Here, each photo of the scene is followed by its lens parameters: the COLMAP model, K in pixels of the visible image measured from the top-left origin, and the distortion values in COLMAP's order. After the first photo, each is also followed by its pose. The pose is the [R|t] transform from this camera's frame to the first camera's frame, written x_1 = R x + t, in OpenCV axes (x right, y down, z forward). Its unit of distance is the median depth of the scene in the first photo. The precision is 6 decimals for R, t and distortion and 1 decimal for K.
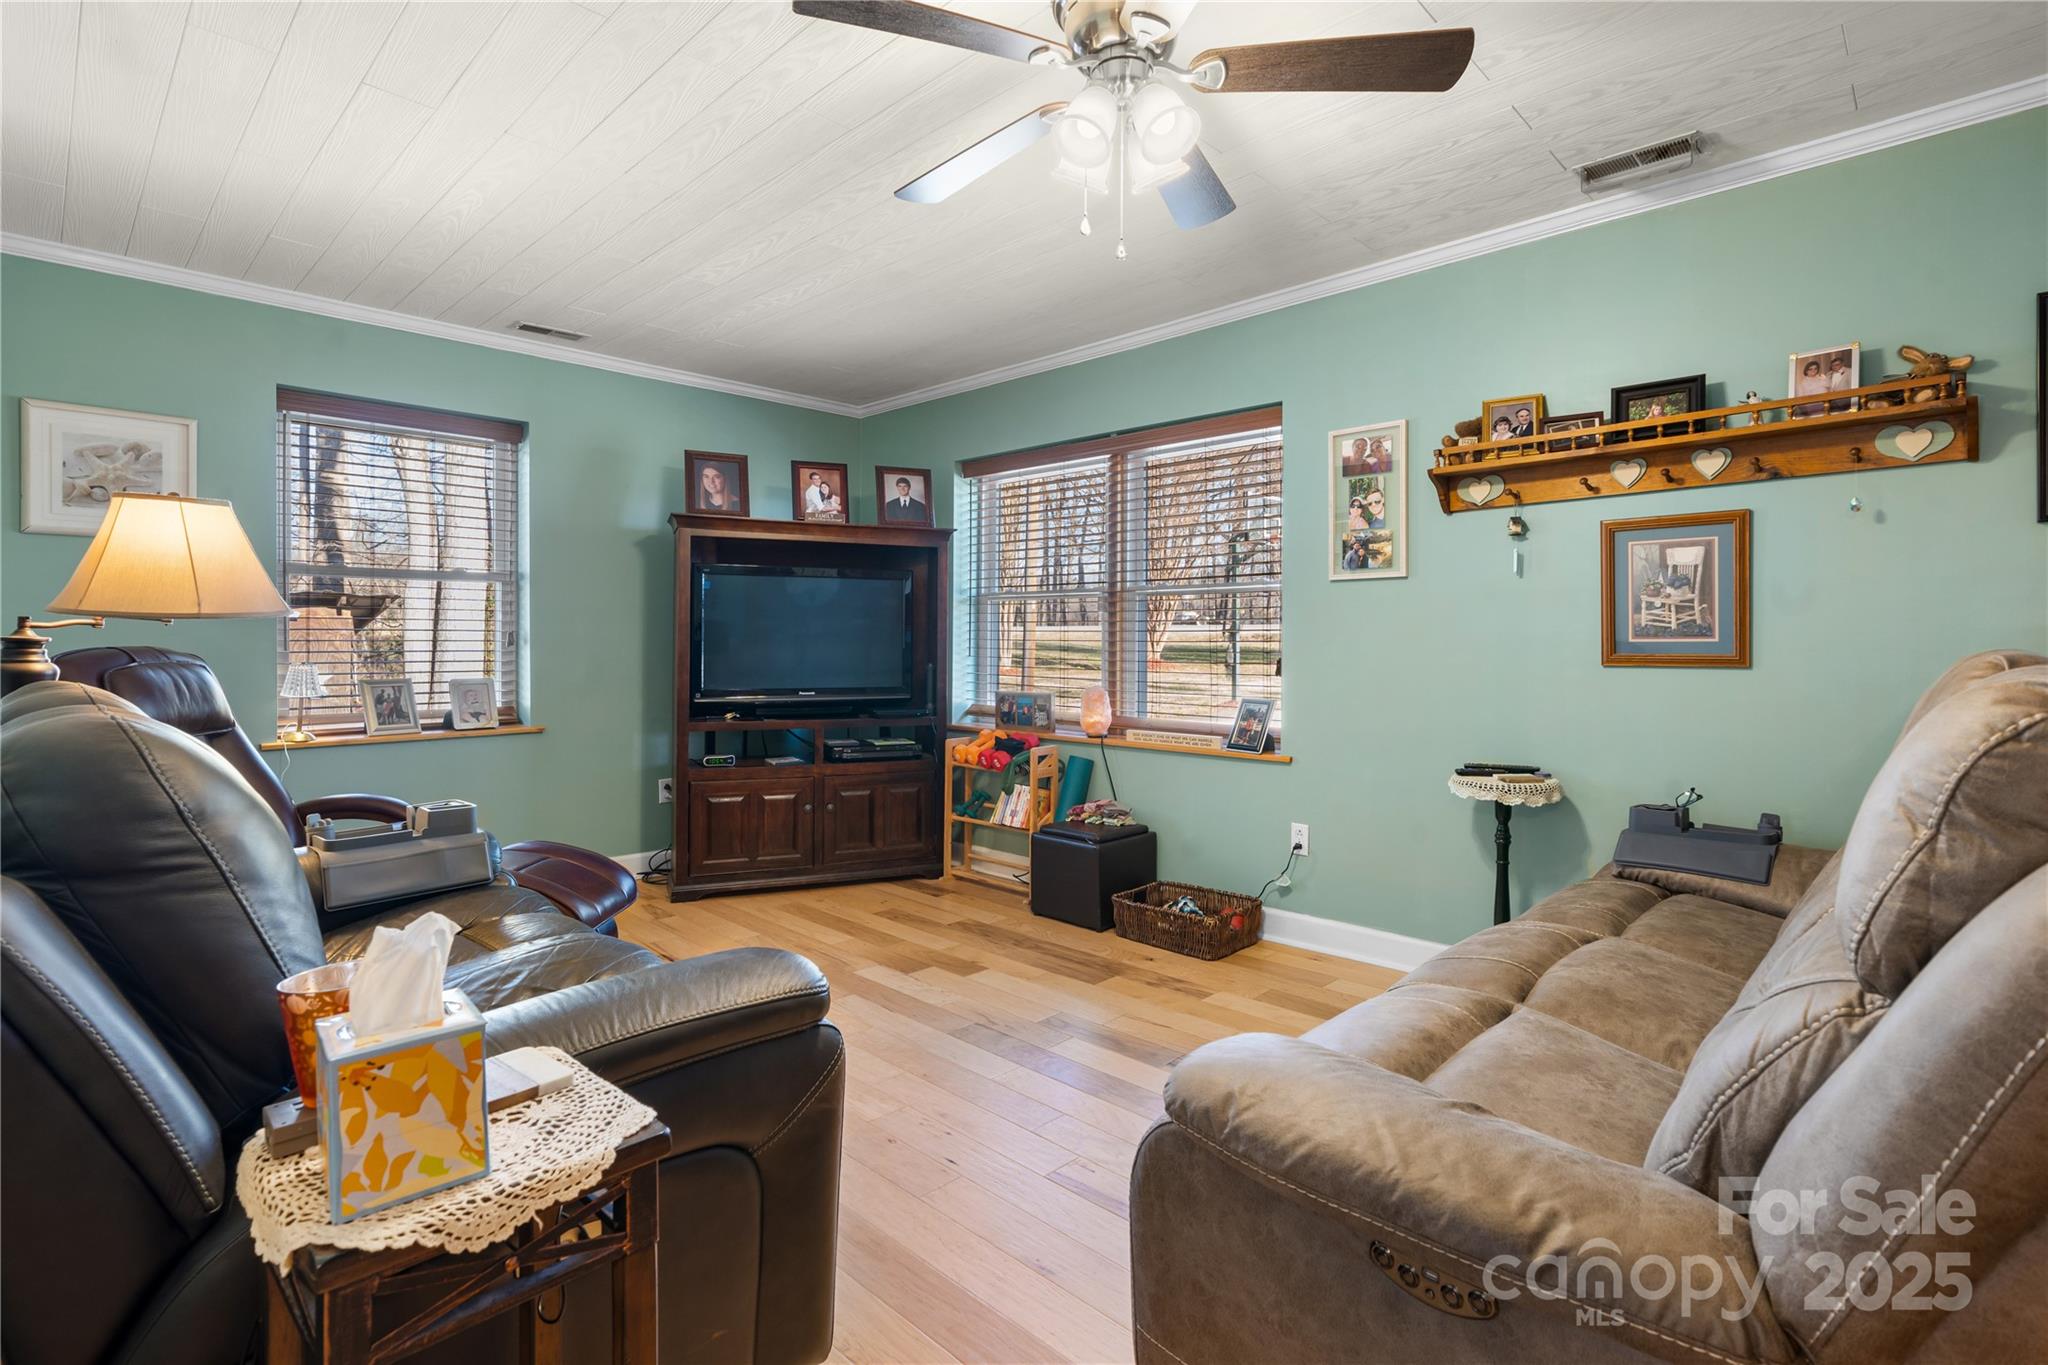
lens RADIAL K [[973.3, 0, 991.2], [0, 973.3, 640.4], [0, 0, 1]] dist [-0.000100, 0.001314]
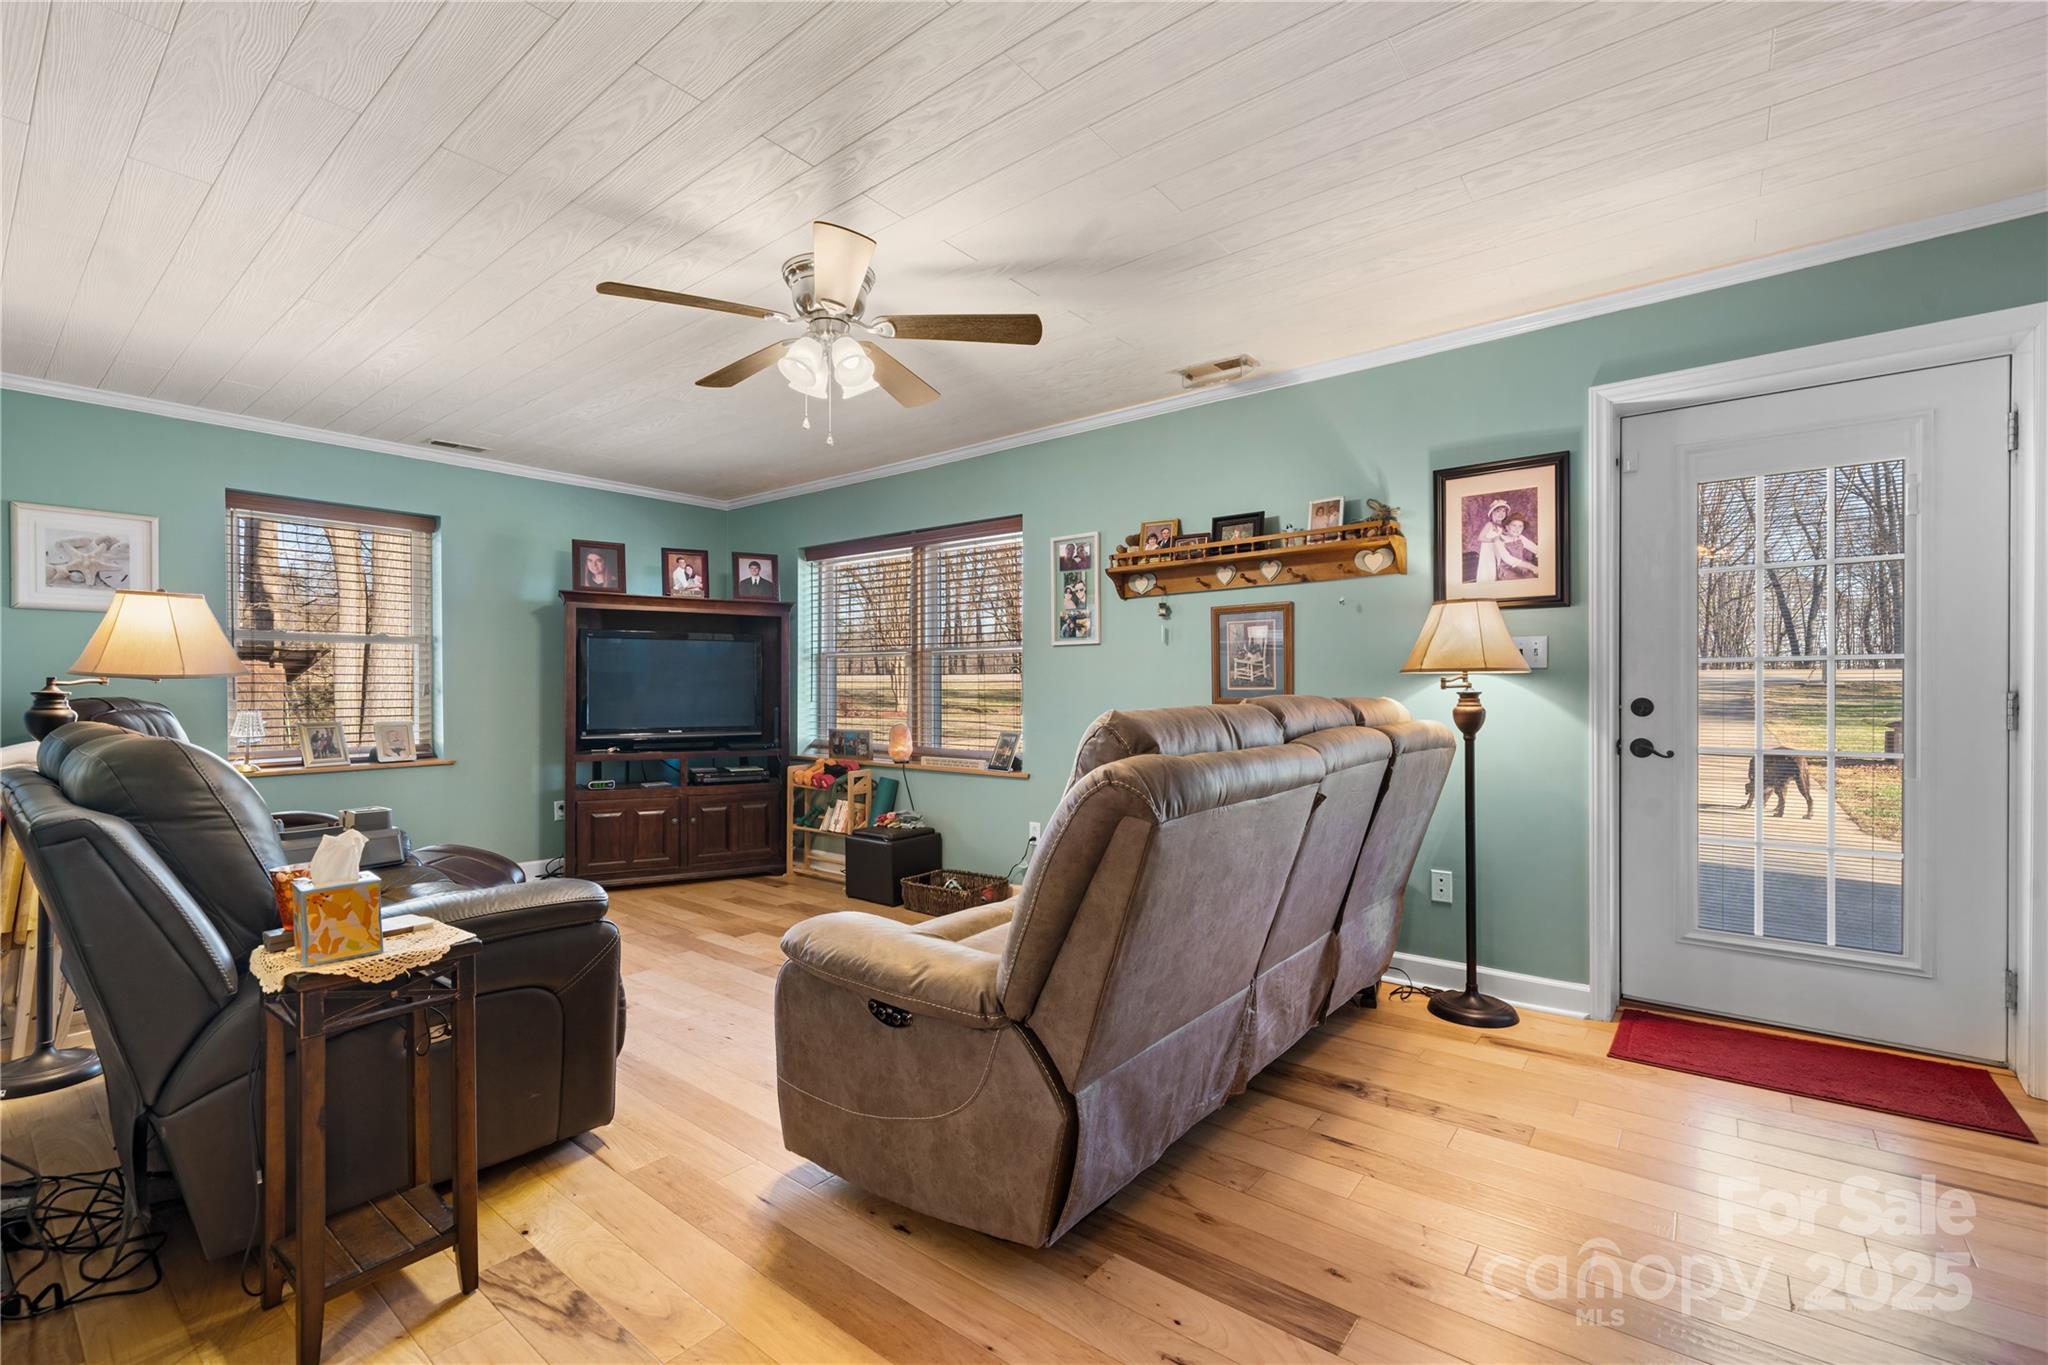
lens RADIAL K [[920.5, 0, 1025.3], [0, 920.5, 690.0], [0, 0, 1]] dist [-0.000096, 0.000706]
pose [[0.994848, -0.003763, 0.101310, 0.179211], [0.003300, 0.999983, 0.004739, -0.004836], [-0.101327, -0.004380, 0.994844, -0.300337]]
